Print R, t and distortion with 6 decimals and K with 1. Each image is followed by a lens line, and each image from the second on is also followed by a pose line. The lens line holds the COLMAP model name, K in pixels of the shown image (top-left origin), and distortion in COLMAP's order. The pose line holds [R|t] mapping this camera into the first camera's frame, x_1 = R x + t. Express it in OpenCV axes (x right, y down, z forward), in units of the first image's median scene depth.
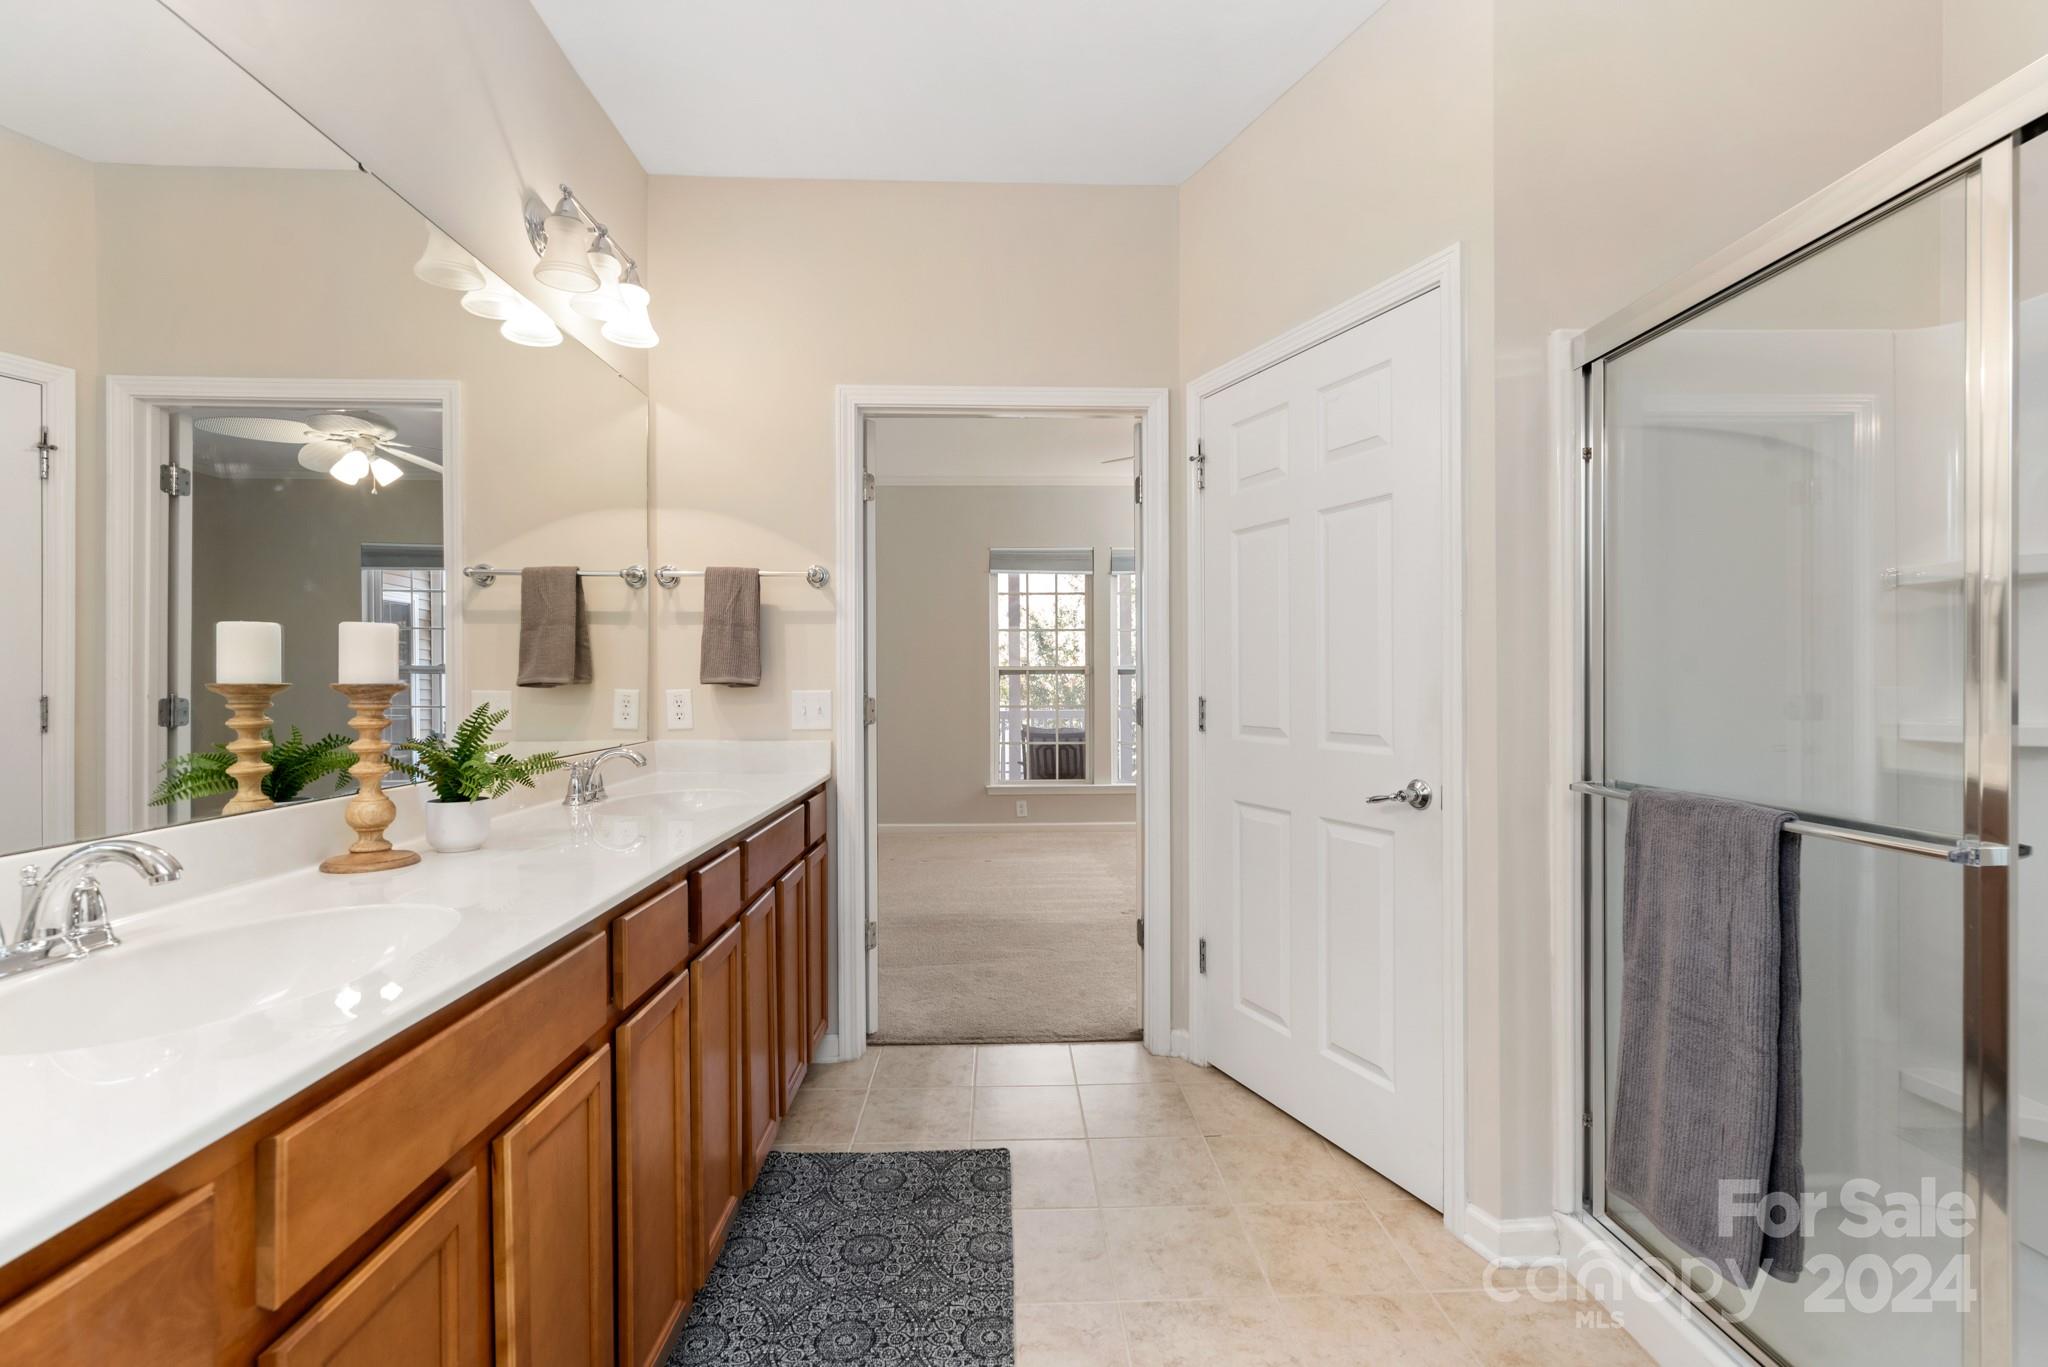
lens RADIAL K [[886.4, 0, 1032.2], [0, 886.4, 668.1], [0, 0, 1]] dist [0.000766, -0.000731]
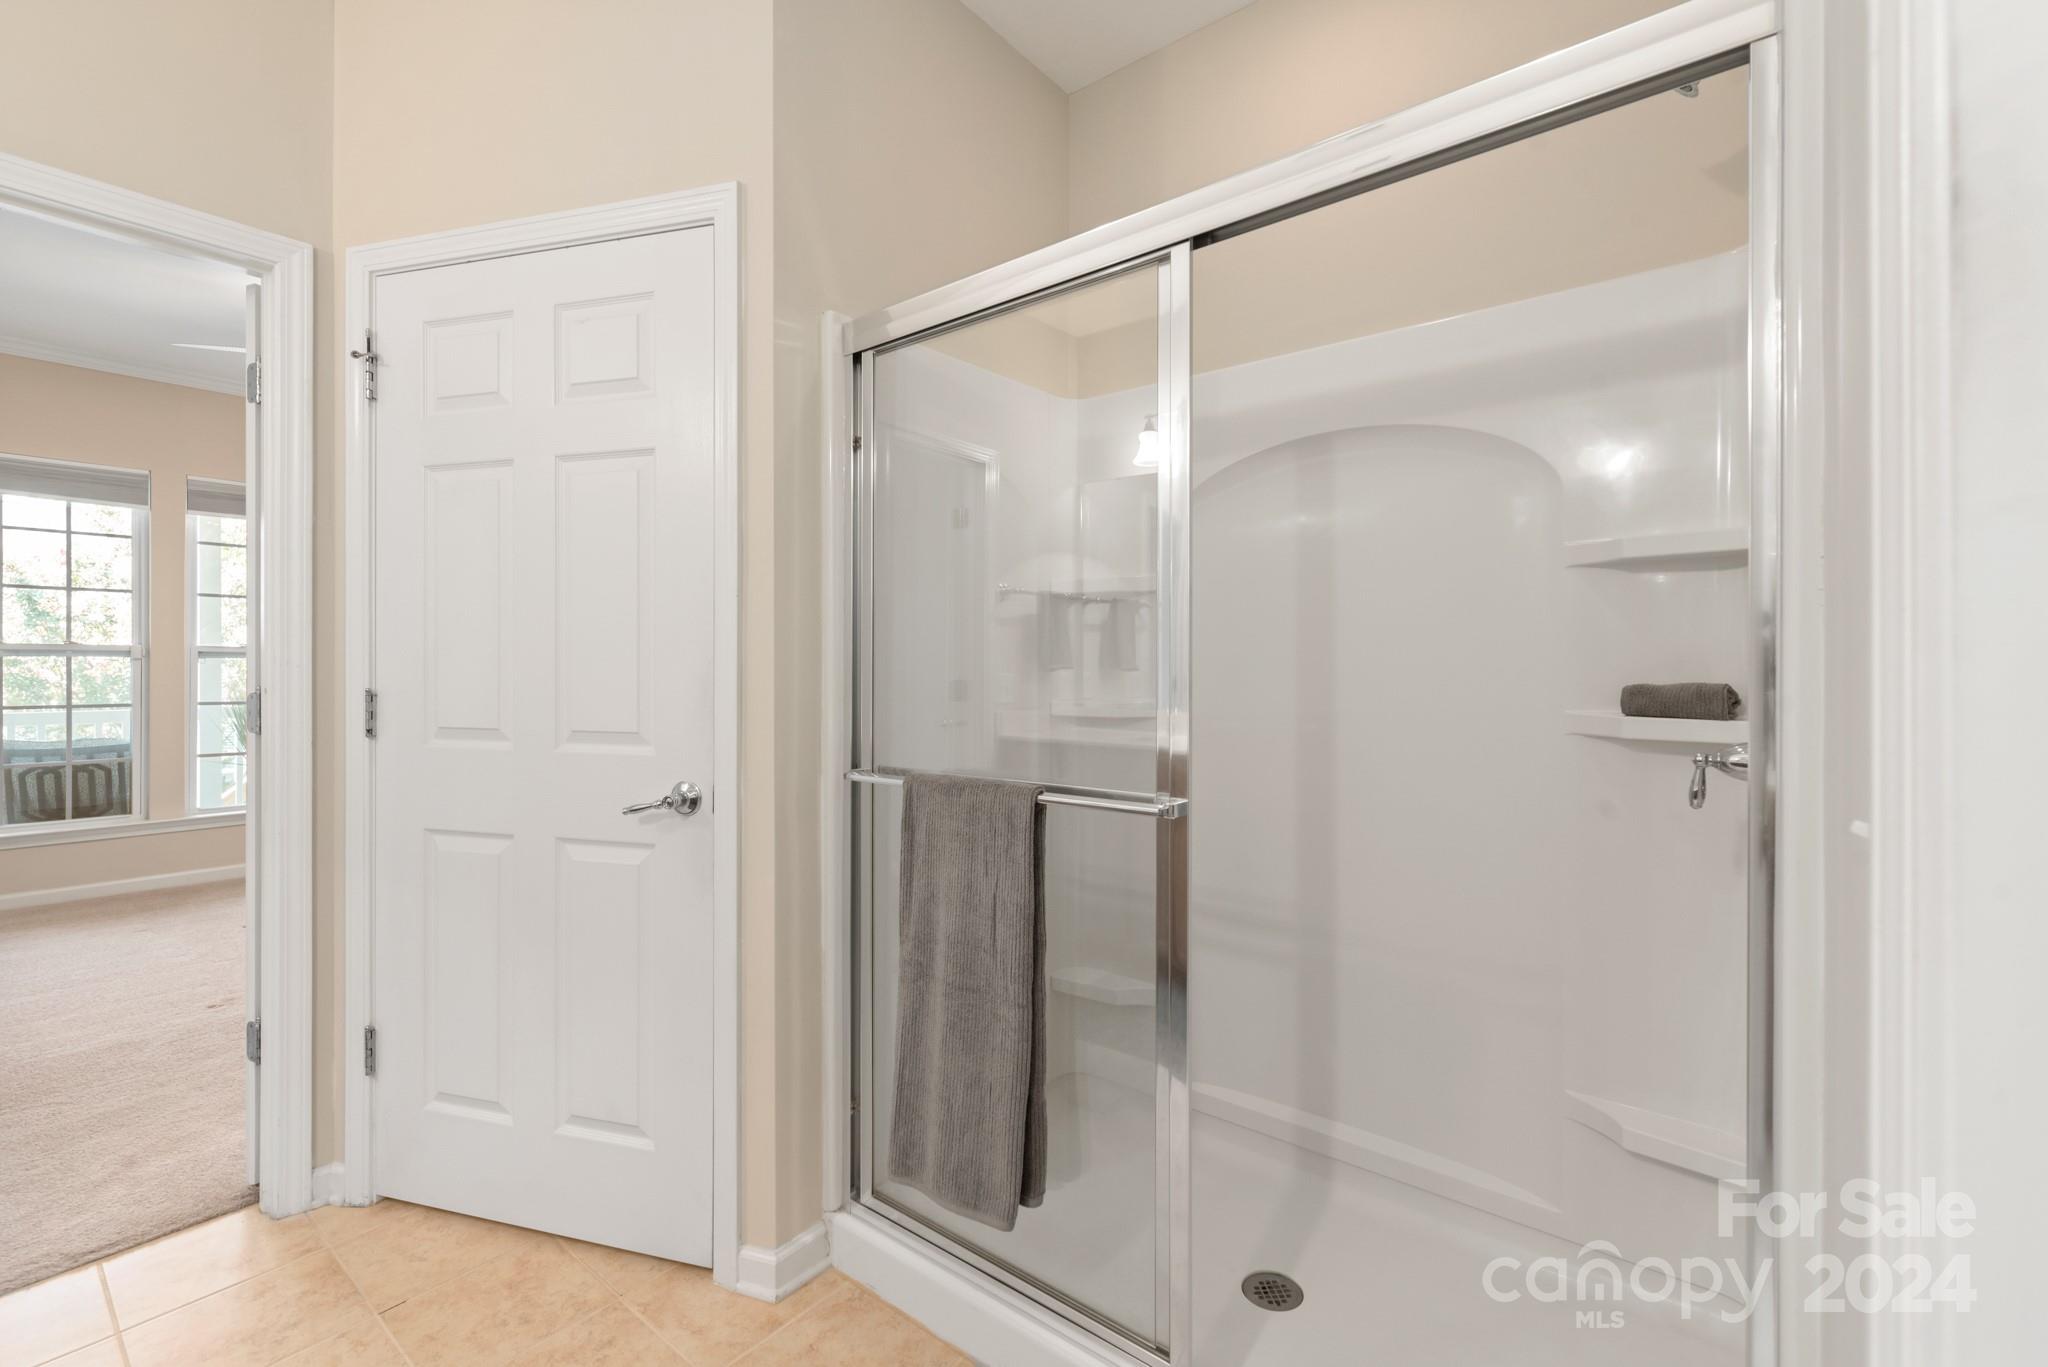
lens RADIAL K [[886.4, 0, 1032.2], [0, 886.4, 668.1], [0, 0, 1]] dist [0.000766, -0.000731]
pose [[0.655577, 0.005376, 0.755109, 0.000267], [-0.014816, 0.999874, 0.005744, 0.004872], [-0.754983, -0.014954, 0.655574, 0.183199]]
